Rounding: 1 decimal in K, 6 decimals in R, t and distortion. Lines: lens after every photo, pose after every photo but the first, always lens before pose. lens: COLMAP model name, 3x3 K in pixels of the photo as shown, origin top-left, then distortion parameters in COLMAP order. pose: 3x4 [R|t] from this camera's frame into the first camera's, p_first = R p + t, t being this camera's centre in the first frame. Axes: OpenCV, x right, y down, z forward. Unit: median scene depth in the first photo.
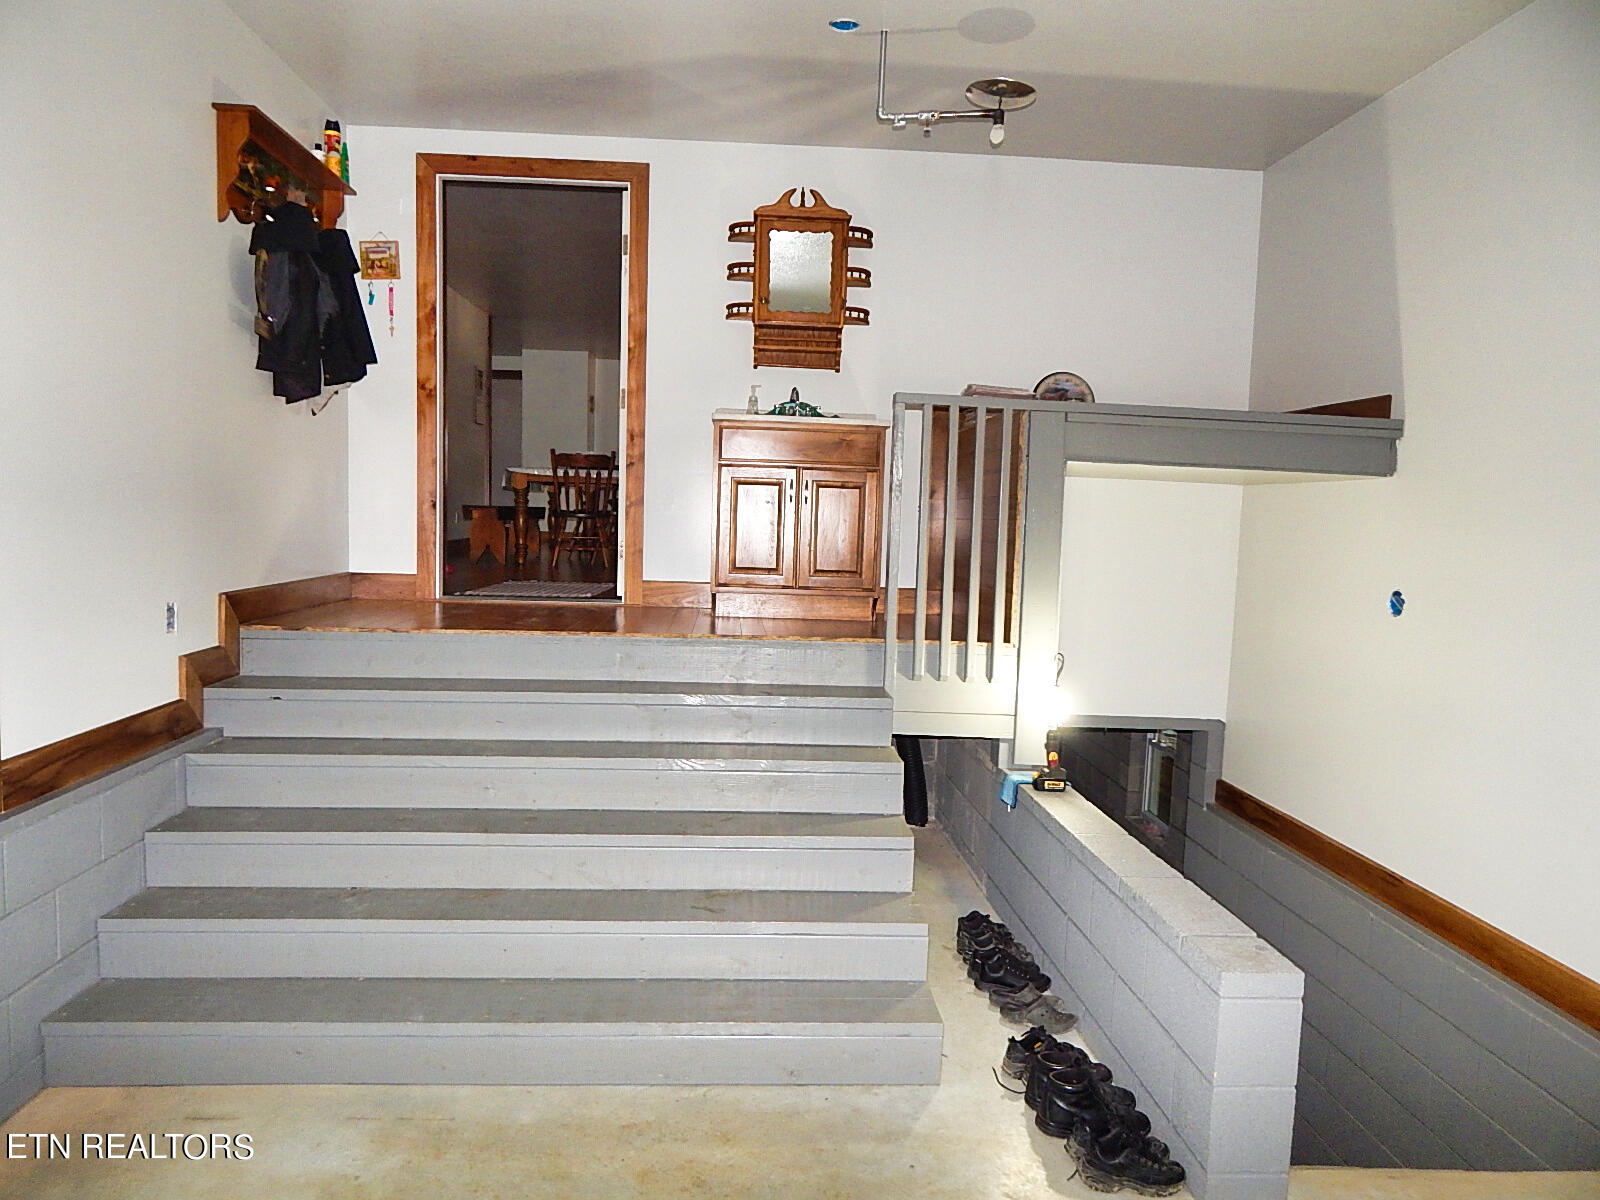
lens RADIAL K [[1061.7, 0, 801.6], [0, 1061.7, 594.0], [0, 0, 1]] dist [0.008742, -0.010364]
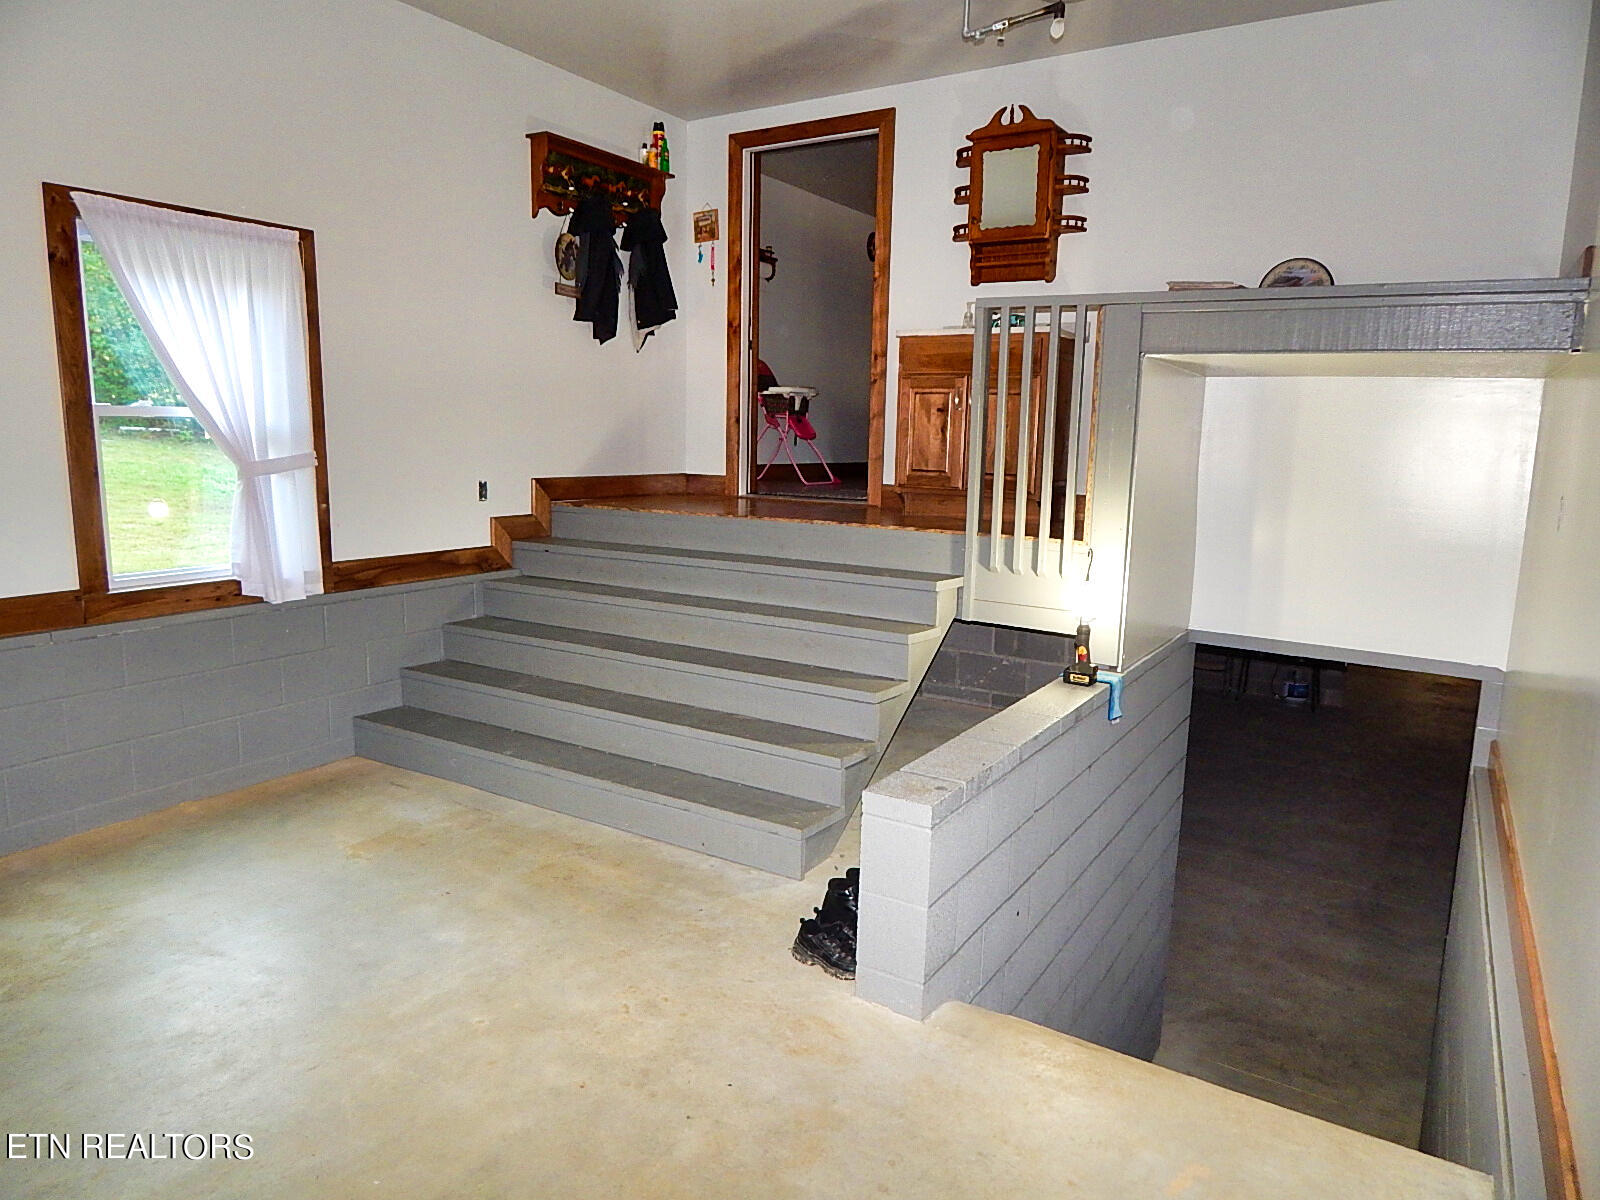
lens RADIAL K [[1061.7, 0, 813.8], [0, 1061.7, 601.9], [0, 0, 1]] dist [0.008742, -0.010364]
pose [[0.816533, 0.079331, -0.571823, 0.475287], [-0.043437, 0.996148, 0.076174, 0.031294], [0.575663, -0.037360, 0.816833, 0.020054]]
